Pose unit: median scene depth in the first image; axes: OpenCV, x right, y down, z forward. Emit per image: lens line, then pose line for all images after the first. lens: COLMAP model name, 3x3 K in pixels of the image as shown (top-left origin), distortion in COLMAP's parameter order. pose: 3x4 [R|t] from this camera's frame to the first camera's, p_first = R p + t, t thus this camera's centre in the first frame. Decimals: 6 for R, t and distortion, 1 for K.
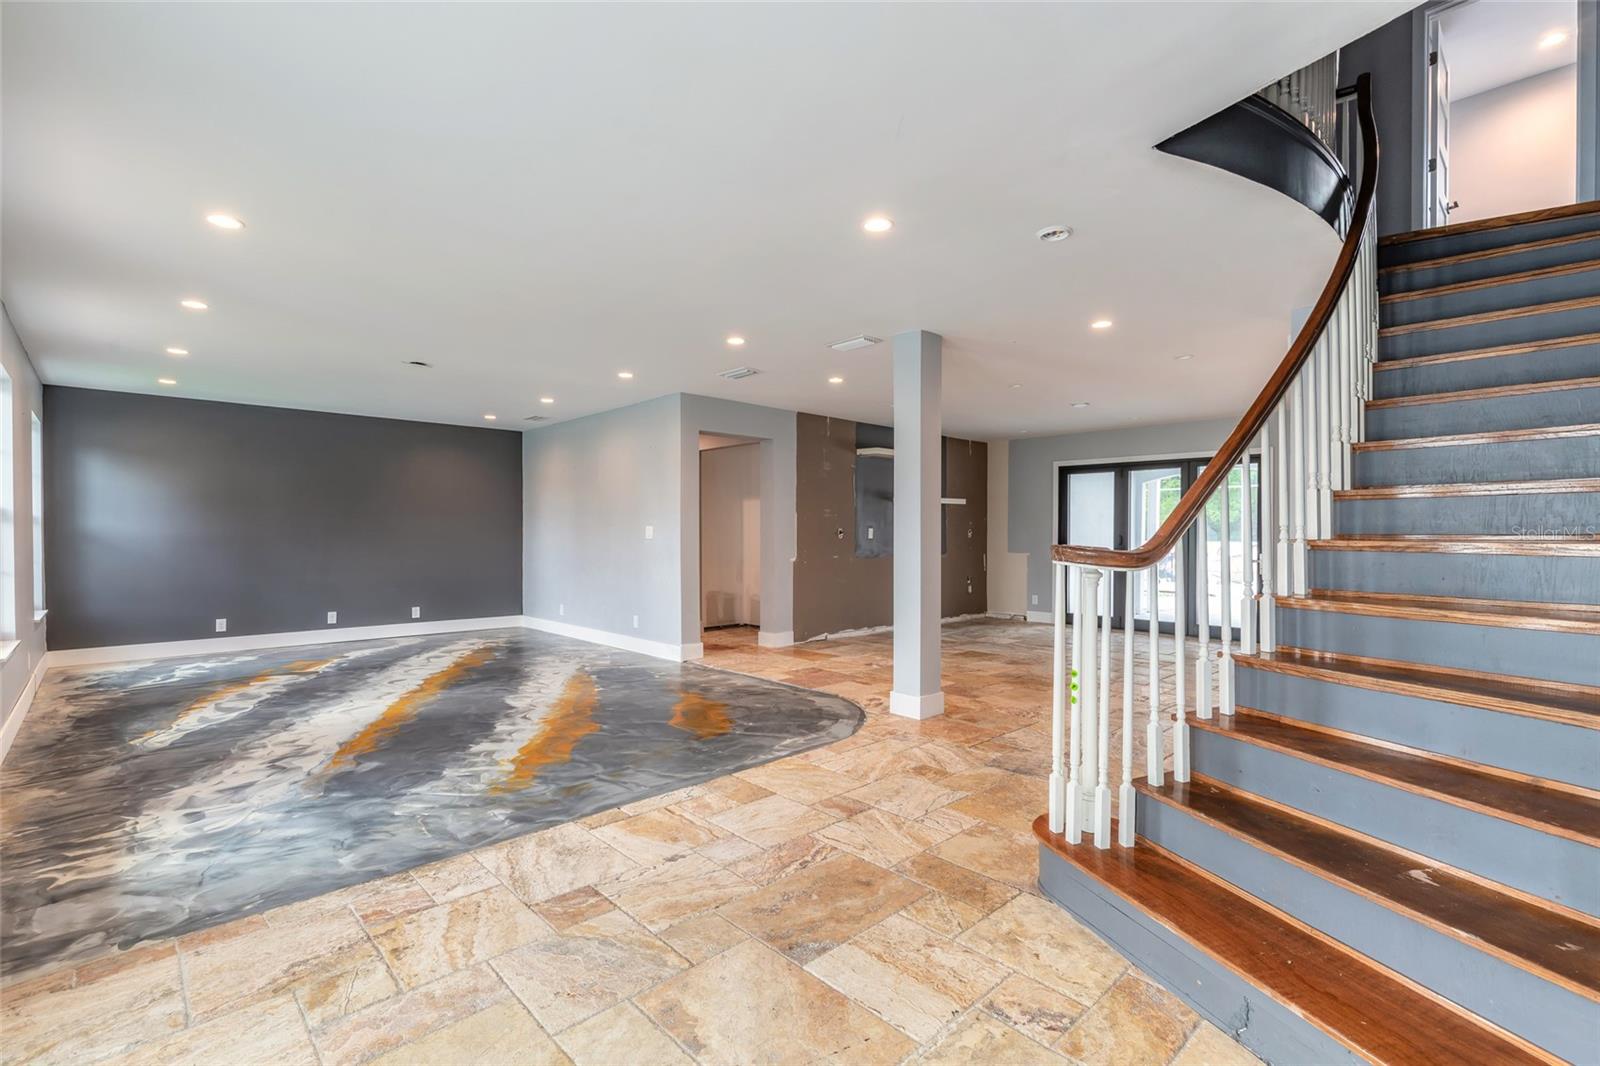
lens RADIAL K [[728.3, 0, 814.8], [0, 728.3, 525.4], [0, 0, 1]] dist [0.010232, -0.002385]
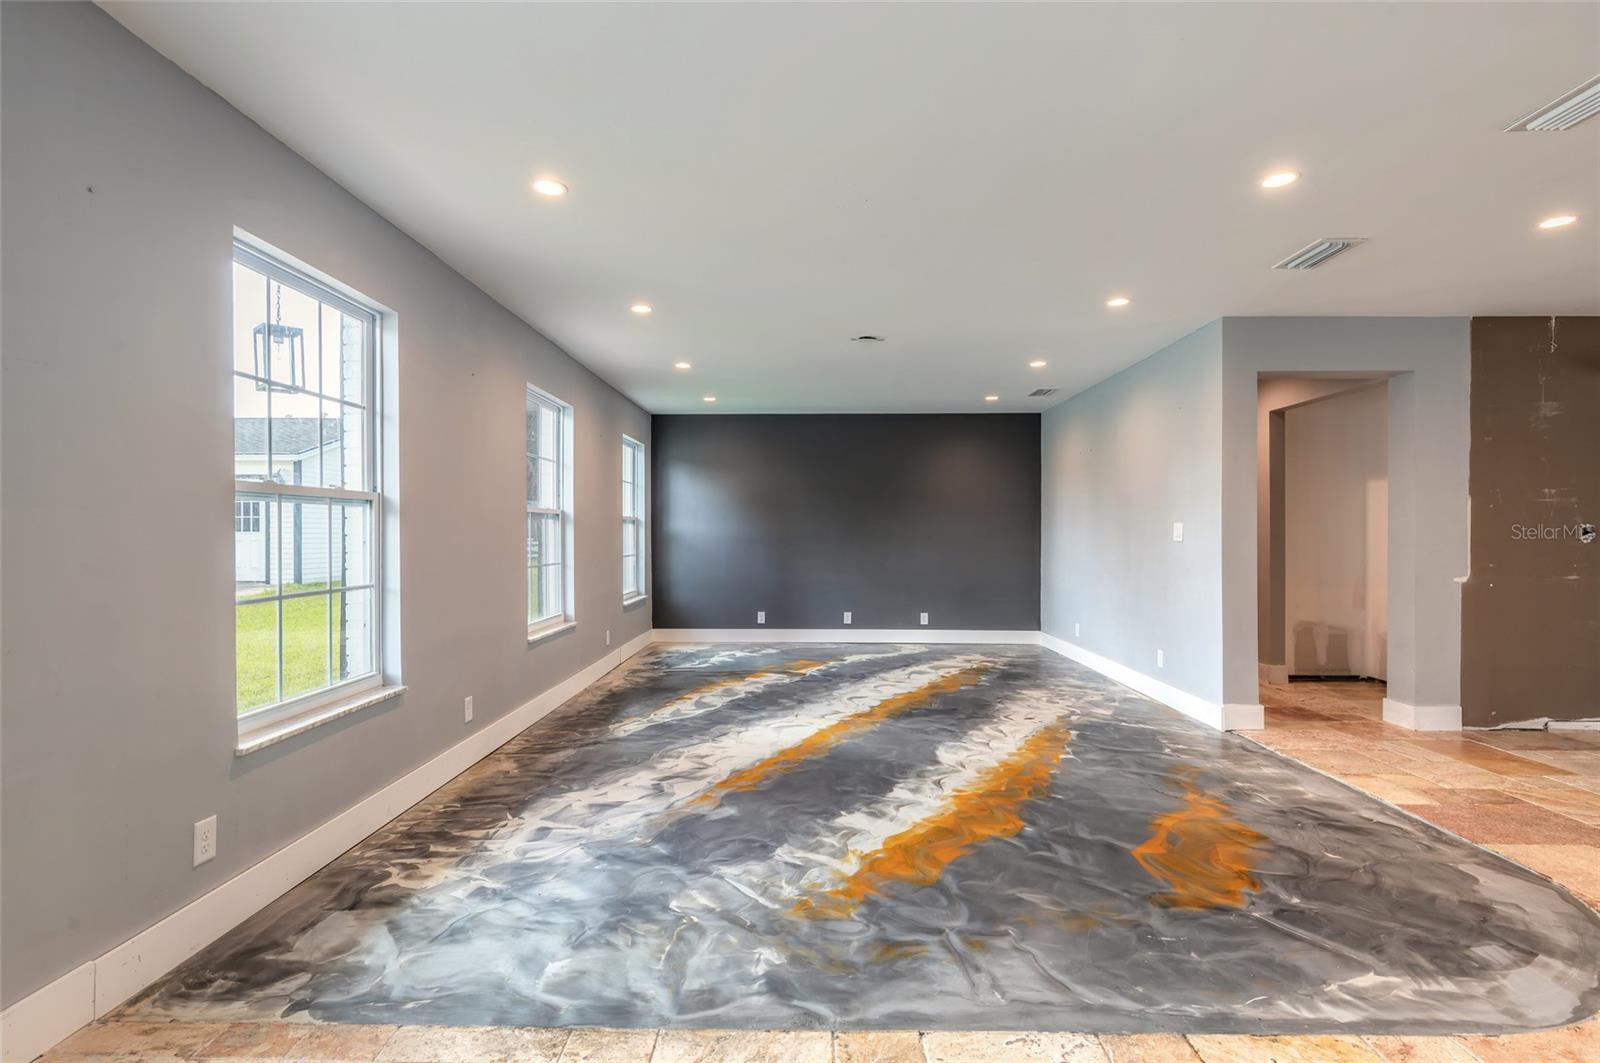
lens RADIAL K [[765.1, 0, 777.1], [0, 765.1, 532.0], [0, 0, 1]] dist [-0.002171, -0.000136]
pose [[0.696392, -0.002254, -0.717658, 0.045304], [0.007486, 0.999963, 0.004123, 0.005931], [0.717622, -0.008244, 0.696384, 0.357587]]
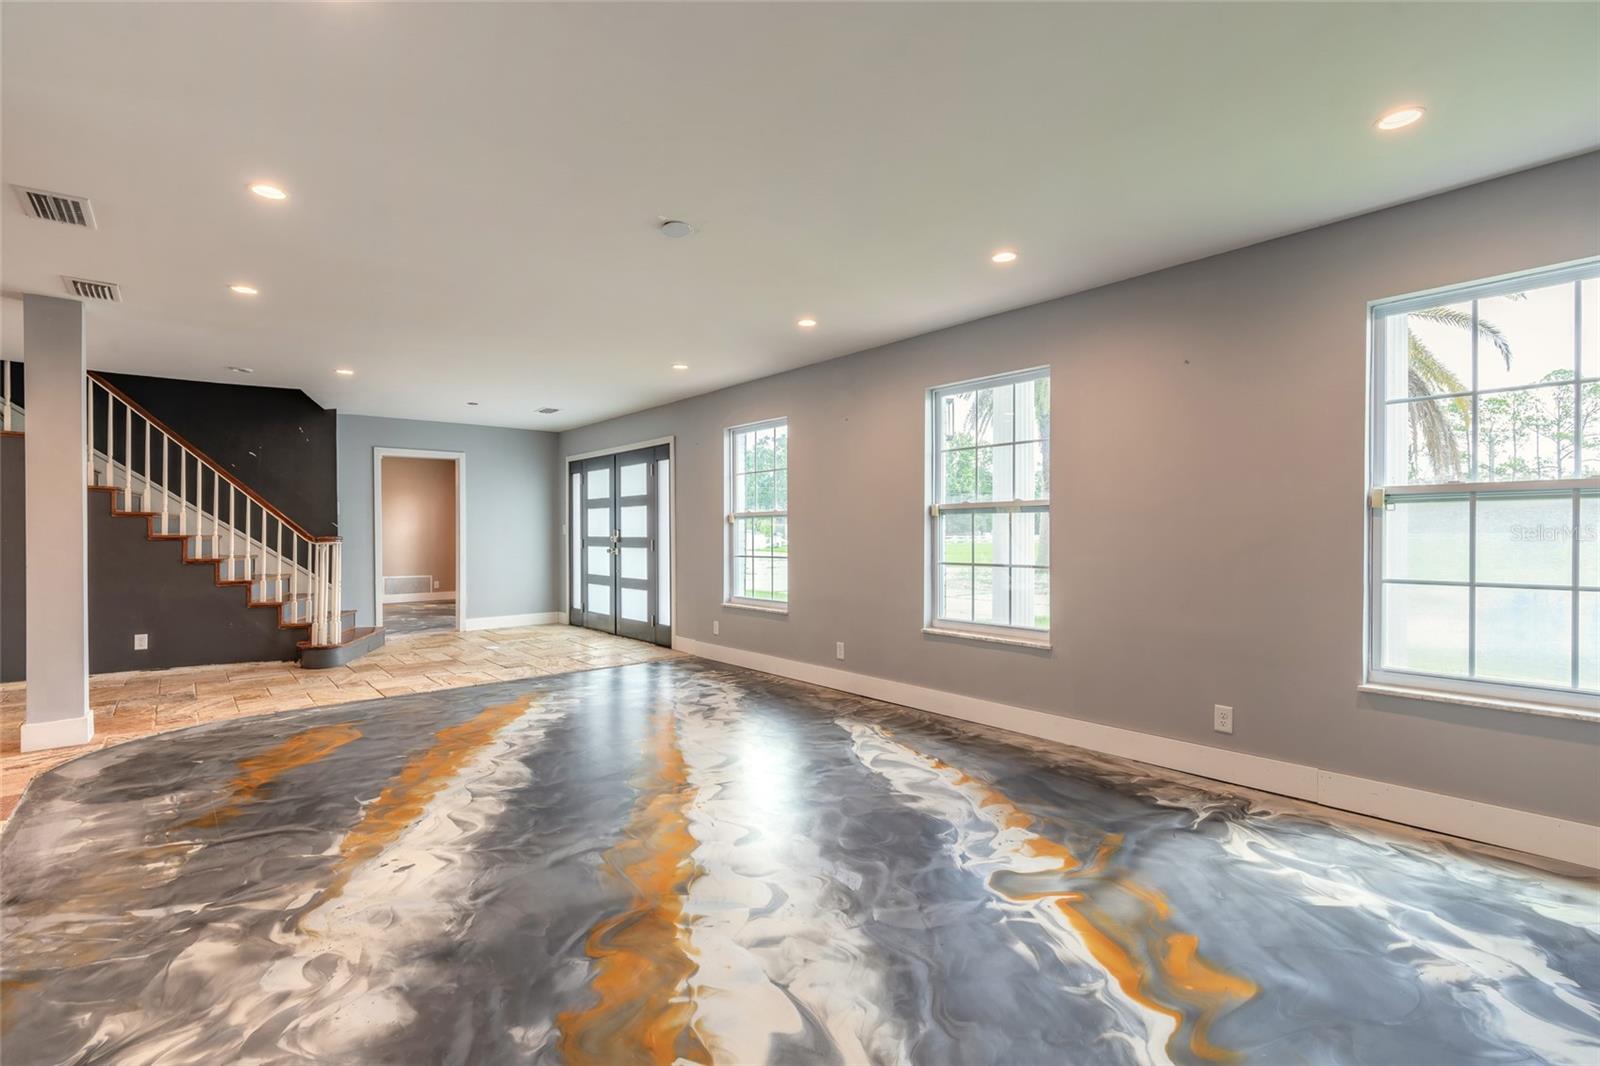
lens RADIAL K [[728.3, 0, 812.0], [0, 728.3, 535.3], [0, 0, 1]] dist [0.010232, -0.002385]
pose [[-0.998956, 0.000027, 0.045689, -1.483075], [-0.000043, 0.999999, -0.001548, 0.027212], [-0.045689, -0.001549, -0.998955, 3.096301]]
